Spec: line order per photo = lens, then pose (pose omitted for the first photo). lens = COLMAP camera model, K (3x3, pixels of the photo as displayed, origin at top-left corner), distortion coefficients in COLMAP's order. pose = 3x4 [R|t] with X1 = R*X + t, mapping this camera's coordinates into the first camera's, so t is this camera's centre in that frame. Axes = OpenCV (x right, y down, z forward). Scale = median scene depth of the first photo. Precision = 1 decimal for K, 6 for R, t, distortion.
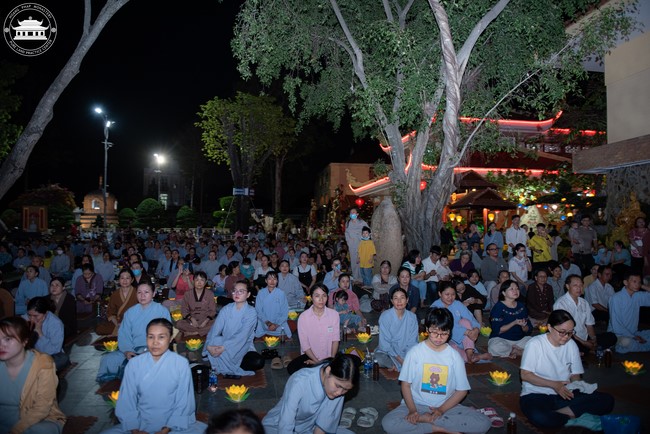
lens RADIAL K [[450.1, 0, 327.6], [0, 450.1, 217.4], [0, 0, 1]] dist [-0.051364, 0.001067]
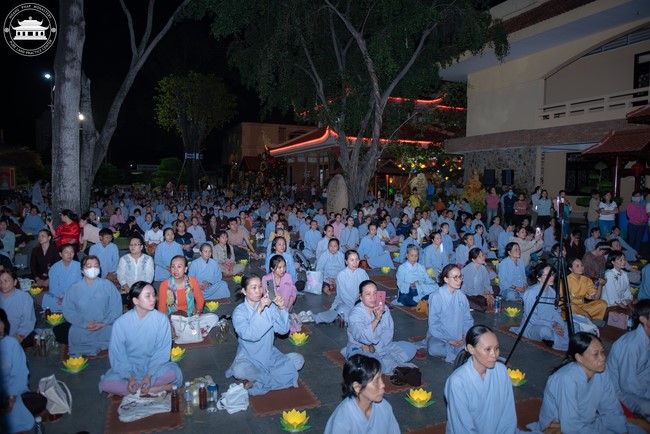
lens RADIAL K [[476.1, 0, 325.0], [0, 476.1, 217.0], [0, 0, 1]] dist [-0.049325, -0.000679]
pose [[0.974360, -0.006176, 0.224911, -0.133982], [-0.015012, 0.995611, 0.092375, -0.017420], [-0.224494, -0.093383, 0.969991, -0.317905]]
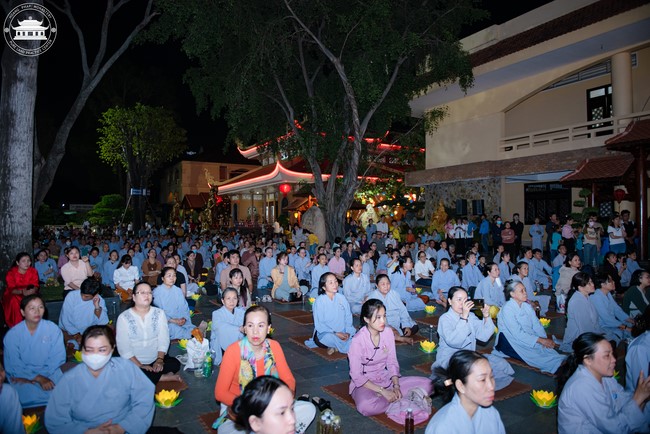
lens RADIAL K [[454.5, 0, 325.0], [0, 454.5, 217.0], [0, 0, 1]] dist [-0.048205, -0.002411]
pose [[0.929642, -0.003292, 0.368450, -0.176184], [-0.000509, 0.999948, 0.010218, -0.006282], [-0.368464, -0.009687, 0.929591, -0.222380]]
